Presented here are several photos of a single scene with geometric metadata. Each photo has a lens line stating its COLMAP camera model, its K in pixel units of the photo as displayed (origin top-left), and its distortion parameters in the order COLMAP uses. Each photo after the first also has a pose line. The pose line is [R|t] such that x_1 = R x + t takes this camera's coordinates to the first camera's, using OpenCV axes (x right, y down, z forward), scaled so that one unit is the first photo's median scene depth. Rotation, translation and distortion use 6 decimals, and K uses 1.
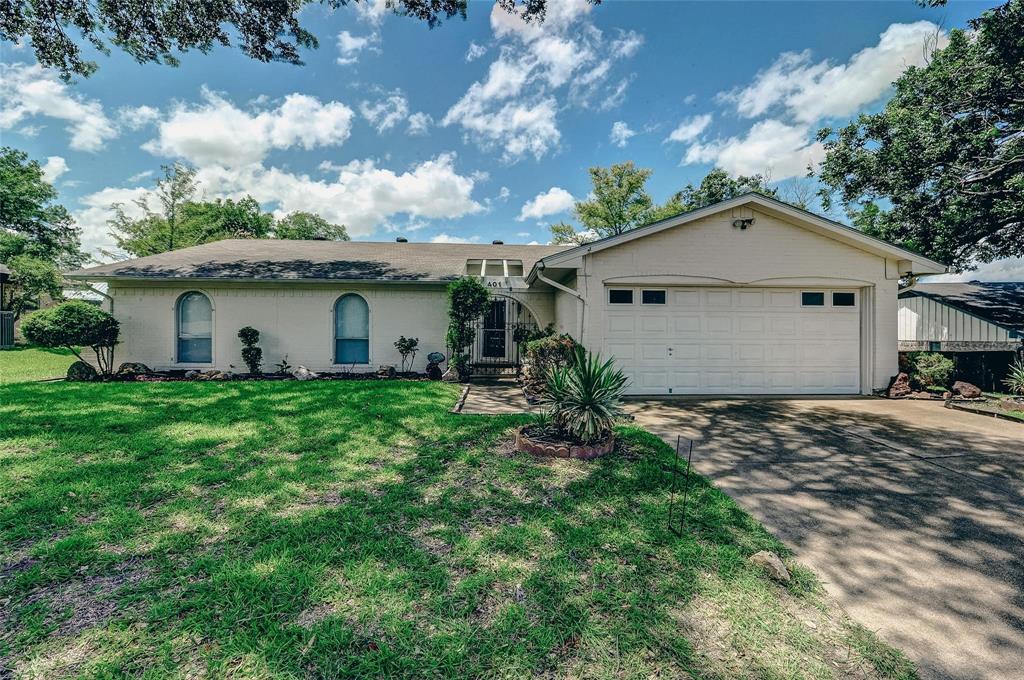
lens RADIAL K [[442.0, 0, 544.8], [0, 442.0, 355.2], [0, 0, 1]] dist [-0.010036, 0.000165]
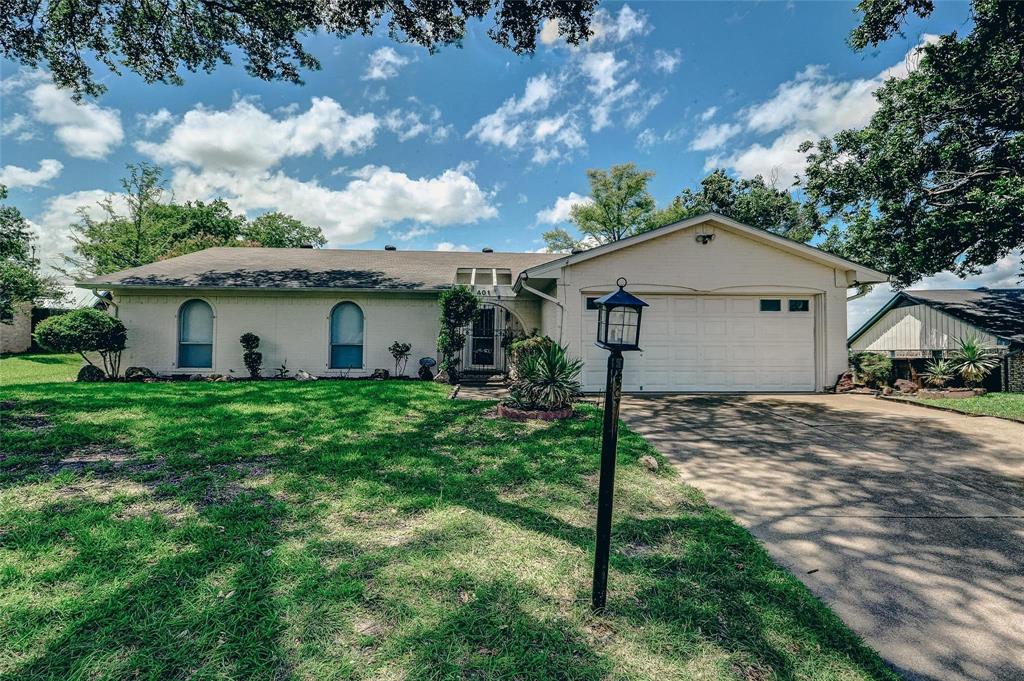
lens RADIAL K [[530.7, 0, 512.2], [0, 530.7, 341.4], [0, 0, 1]] dist [0.000437, -0.000283]
pose [[0.998236, 0.004283, -0.059213, 0.025999], [-0.008280, 0.997690, -0.067430, 0.036055], [0.058787, 0.067802, 0.995965, -0.222432]]
